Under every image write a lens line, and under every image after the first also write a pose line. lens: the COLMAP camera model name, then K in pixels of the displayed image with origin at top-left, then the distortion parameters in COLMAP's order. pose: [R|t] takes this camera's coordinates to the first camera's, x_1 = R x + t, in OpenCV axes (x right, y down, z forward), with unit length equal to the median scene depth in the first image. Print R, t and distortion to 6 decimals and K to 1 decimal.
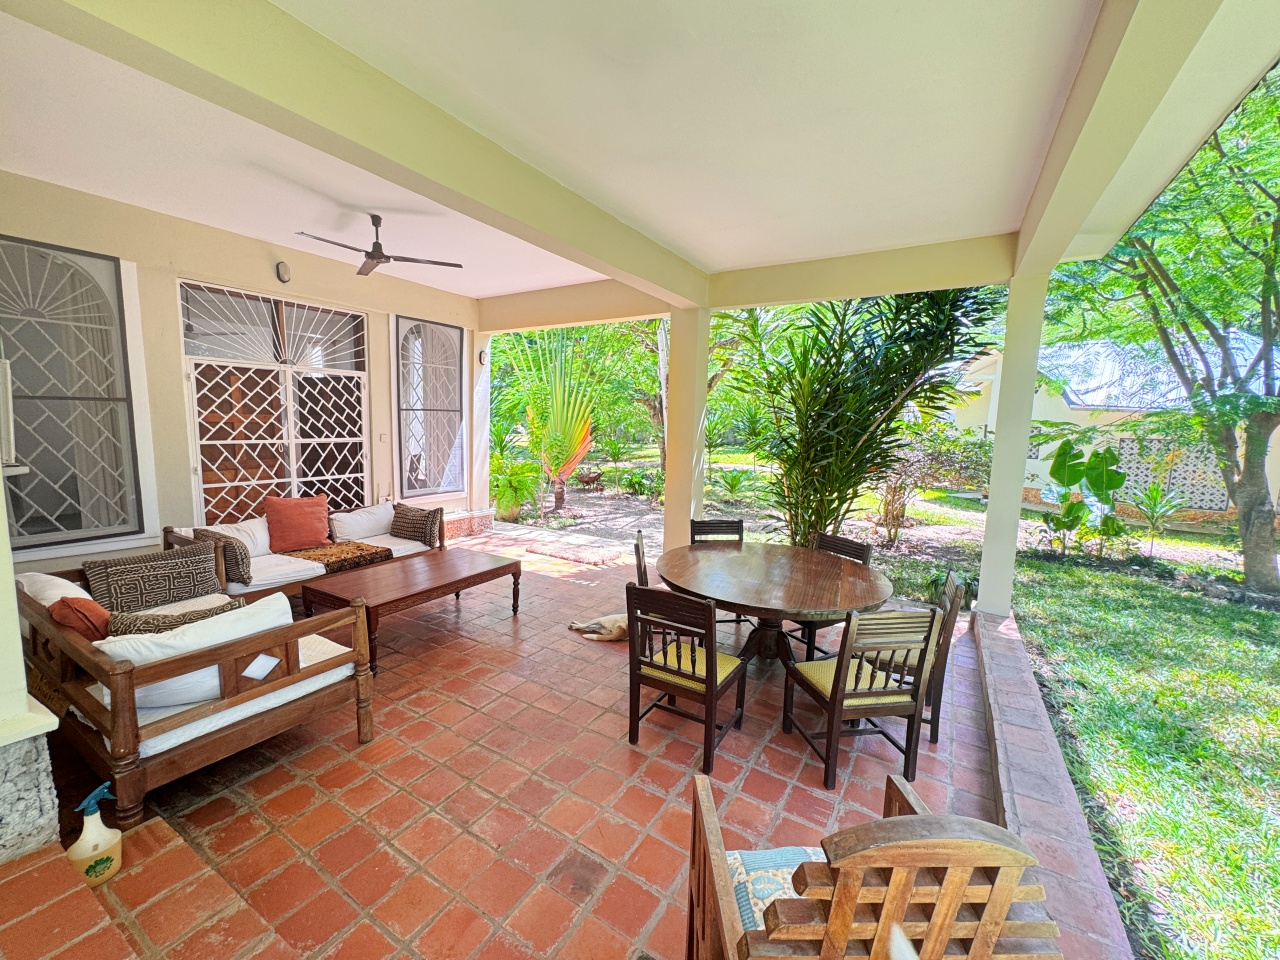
lens RADIAL K [[514.2, 0, 648.3], [0, 514.2, 483.3], [0, 0, 1]] dist [-0.005495, -0.000246]
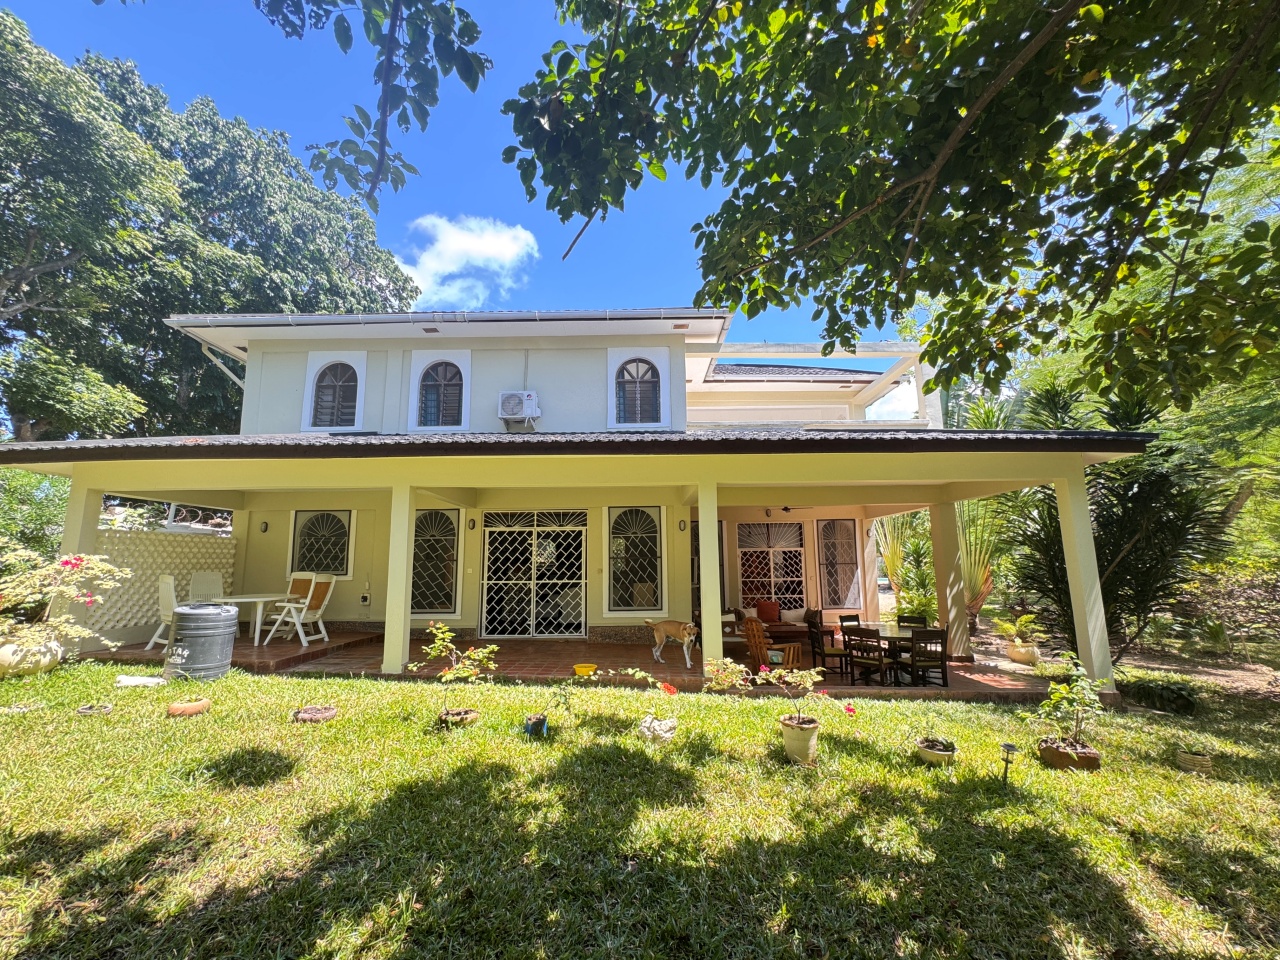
lens RADIAL K [[514.2, 0, 644.1], [0, 514.2, 484.6], [0, 0, 1]] dist [-0.005495, -0.000246]
pose [[0.509227, -0.167031, -0.844268, 1.116954], [-0.079892, 0.967576, -0.239614, 0.113797], [0.856916, 0.189468, 0.479371, -0.761744]]
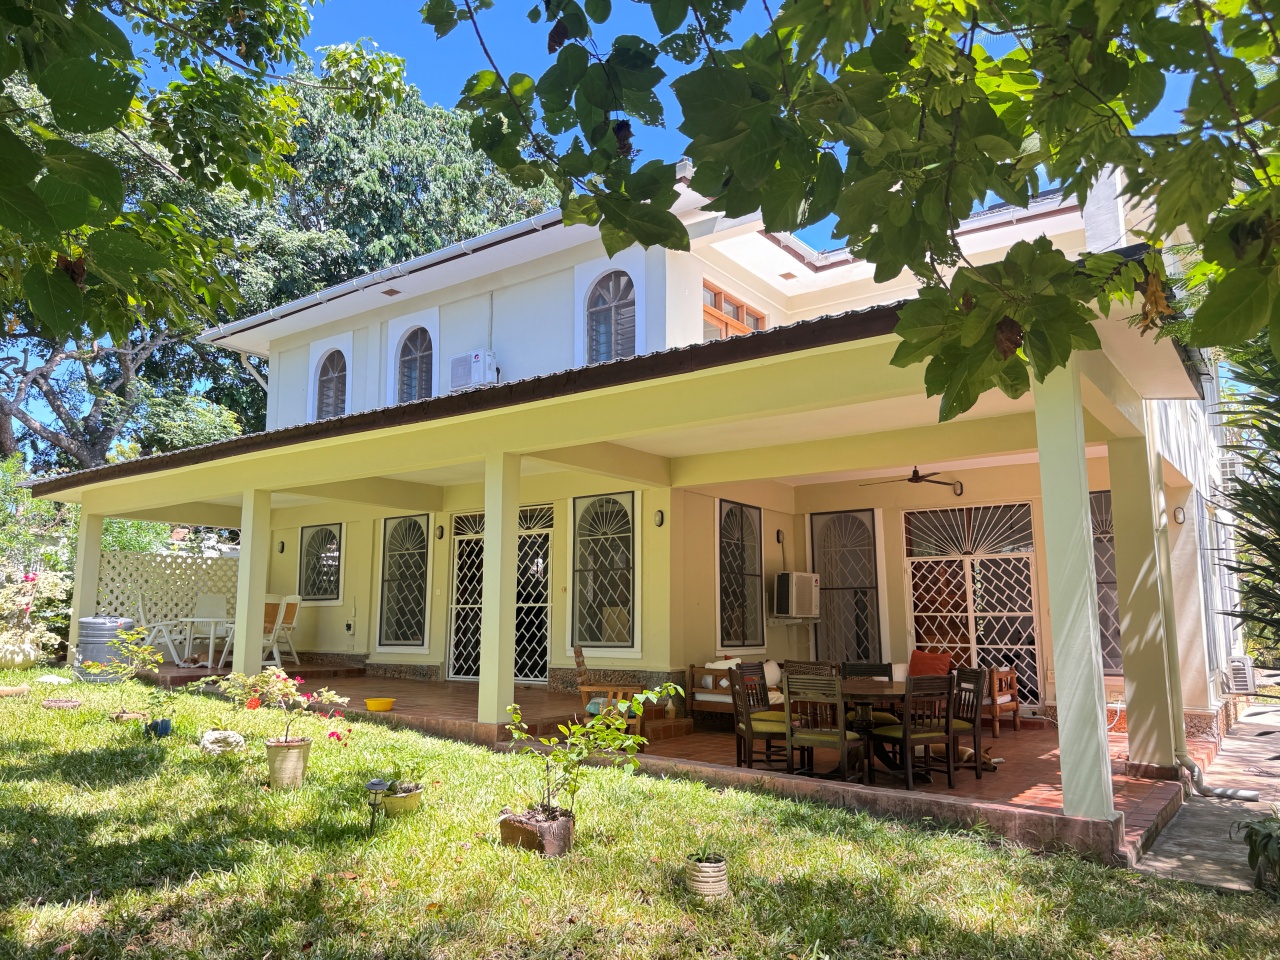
lens RADIAL K [[900.0, 0, 633.7], [0, 900.0, 485.4], [0, 0, 1]] dist [0.060829, -0.064484]
pose [[-0.089830, -0.177637, -0.979988, 1.643854], [-0.123858, 0.978320, -0.165981, 0.081967], [0.988226, 0.106470, -0.109884, 0.393255]]
